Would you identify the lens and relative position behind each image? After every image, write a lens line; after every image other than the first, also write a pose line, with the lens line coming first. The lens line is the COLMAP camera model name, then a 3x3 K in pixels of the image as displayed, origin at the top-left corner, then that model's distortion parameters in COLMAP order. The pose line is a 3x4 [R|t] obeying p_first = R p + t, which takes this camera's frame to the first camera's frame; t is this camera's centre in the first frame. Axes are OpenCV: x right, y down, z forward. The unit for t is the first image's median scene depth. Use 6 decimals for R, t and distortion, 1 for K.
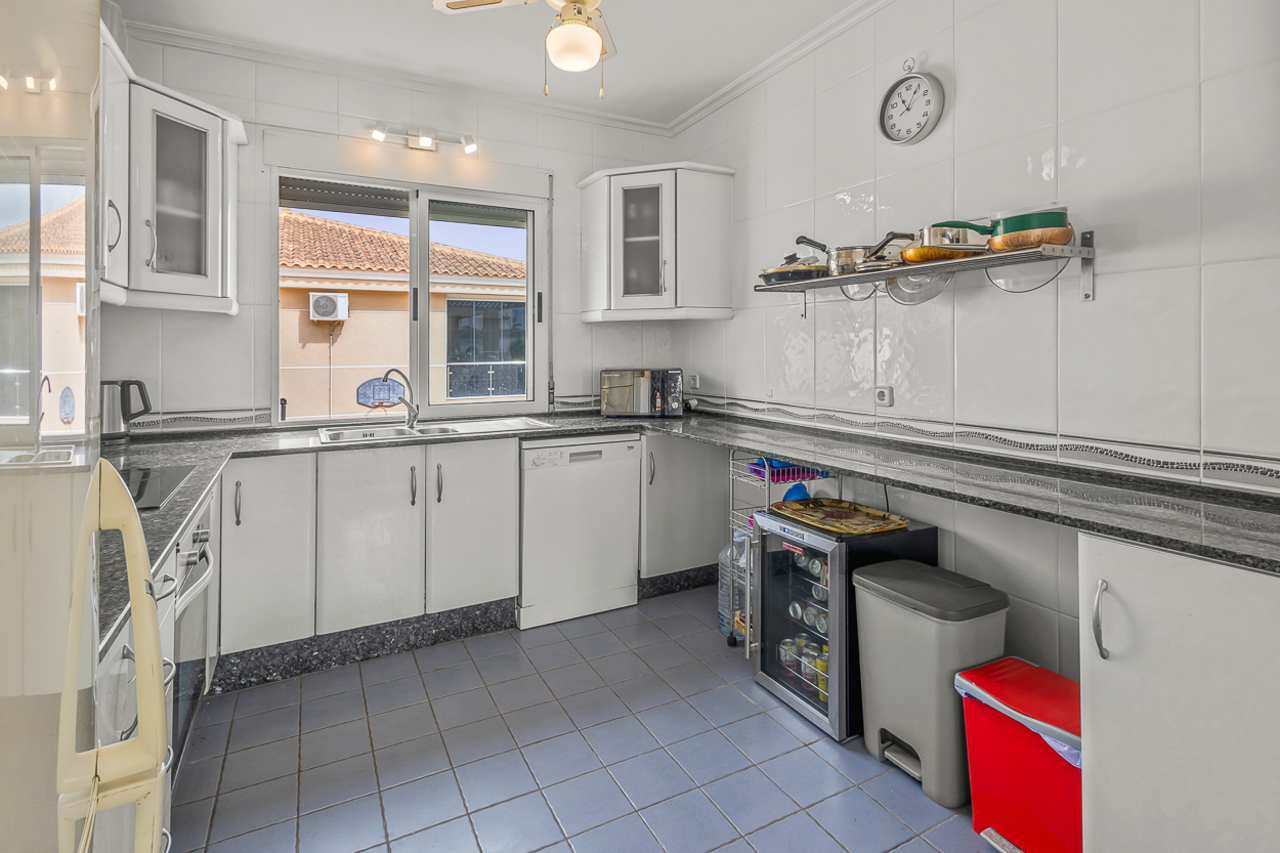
lens RADIAL K [[597.0, 0, 641.3], [0, 597.0, 349.3], [0, 0, 1]] dist [0.003910, 0.000295]
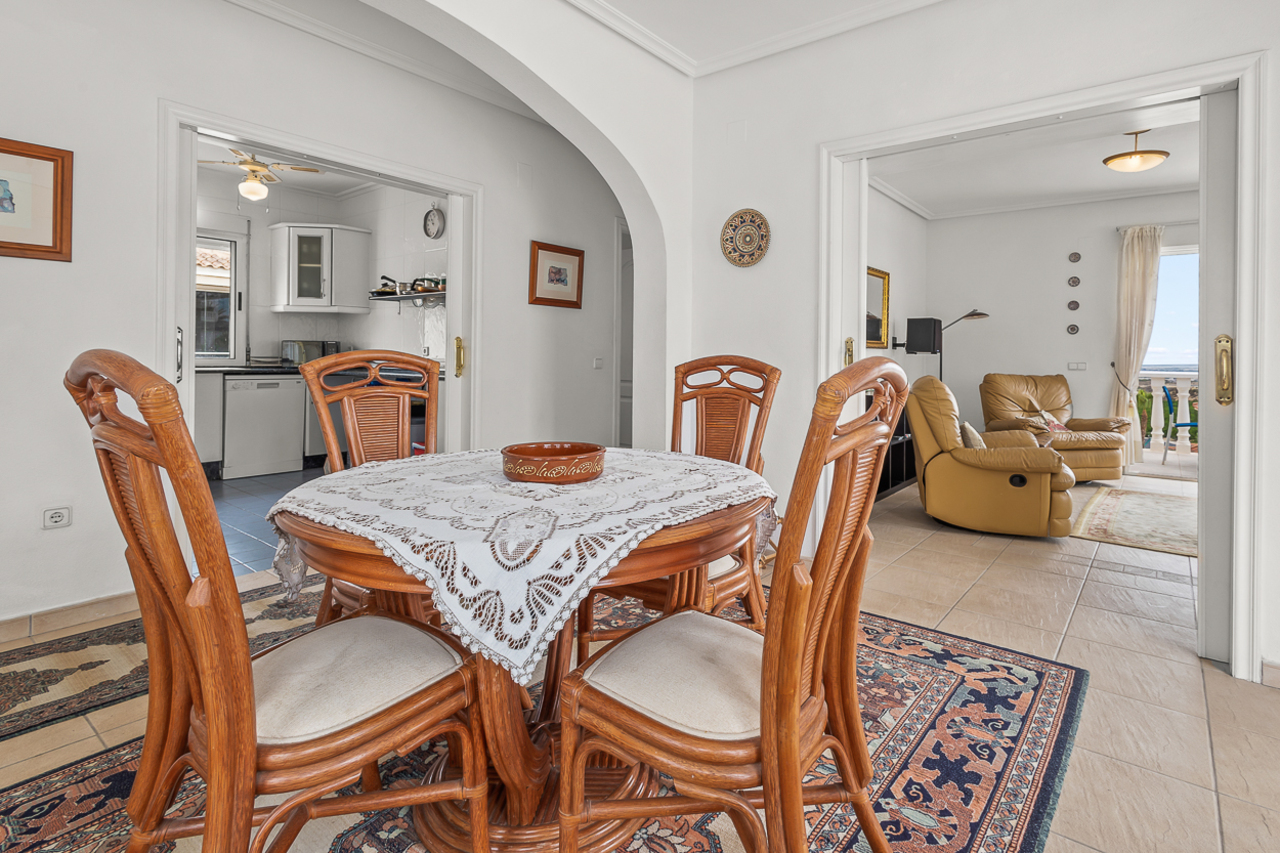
lens RADIAL K [[606.3, 0, 662.6], [0, 606.3, 356.3], [0, 0, 1]] dist [0.002984, 0.000171]
pose [[0.912950, 0.013473, 0.407850, 0.259242], [-0.017656, 0.999823, 0.006494, 0.060099], [-0.407690, -0.013129, 0.913026, -1.219983]]
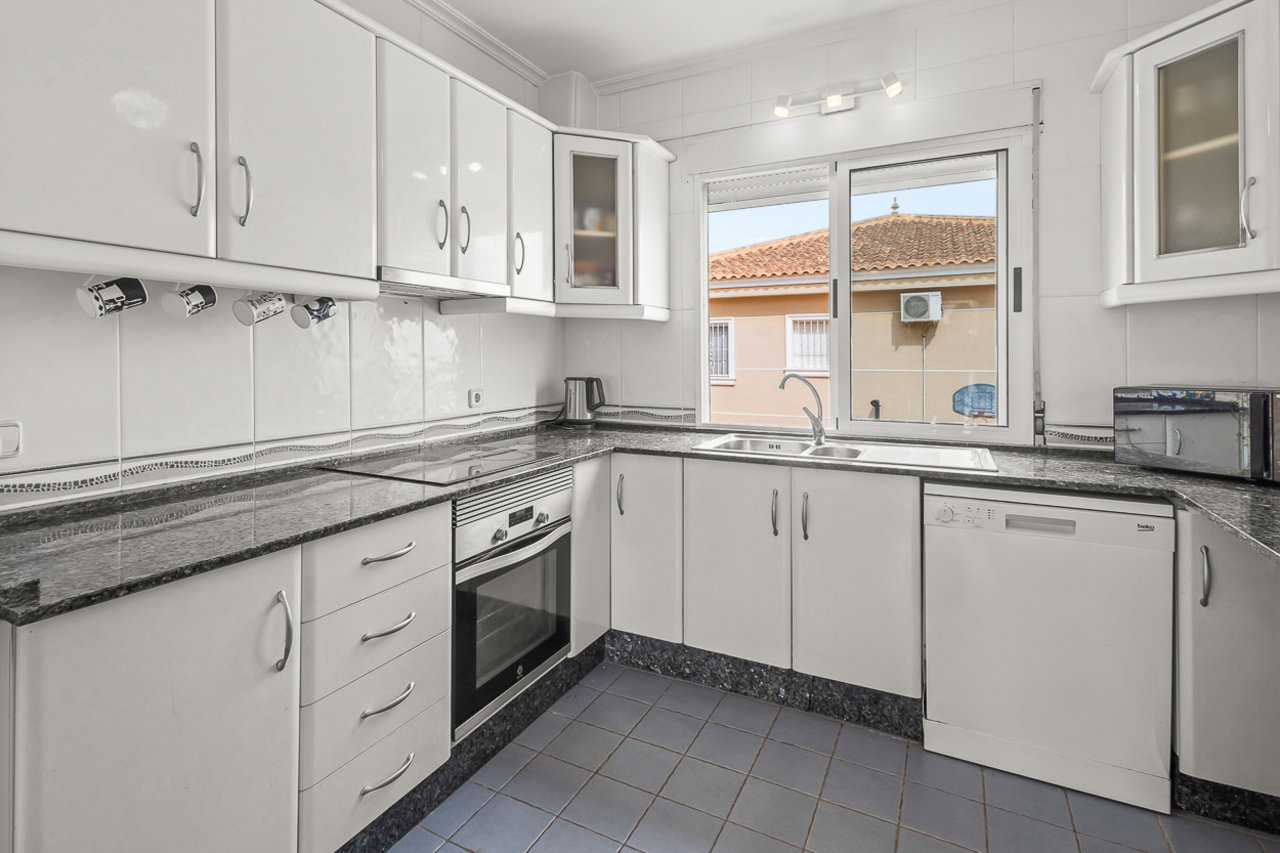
lens RADIAL K [[624.6, 0, 639.5], [0, 624.6, 358.0], [0, 0, 1]] dist [0.004967, 0.000202]
pose [[0.564522, 0.007279, -0.825386, 0.215714], [0.001025, 0.999954, 0.009520, -0.000307], [0.825417, -0.006220, 0.564489, 0.304838]]
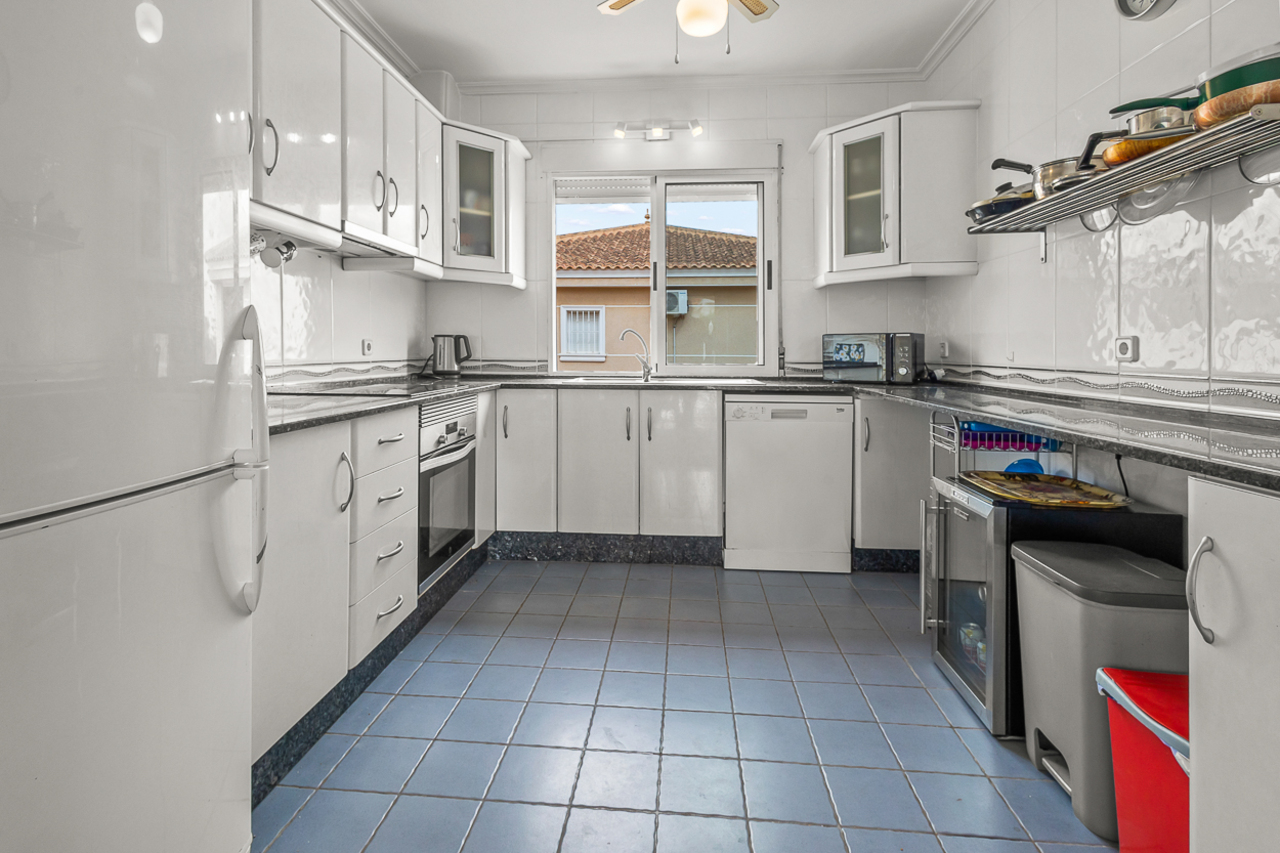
lens RADIAL K [[606.3, 0, 662.6], [0, 606.3, 356.3], [0, 0, 1]] dist [0.002984, 0.000171]
pose [[0.856561, 0.008087, -0.515983, 0.265460], [-0.000969, 0.999901, 0.014064, 0.069450], [0.516045, -0.011546, 0.856483, 0.005184]]
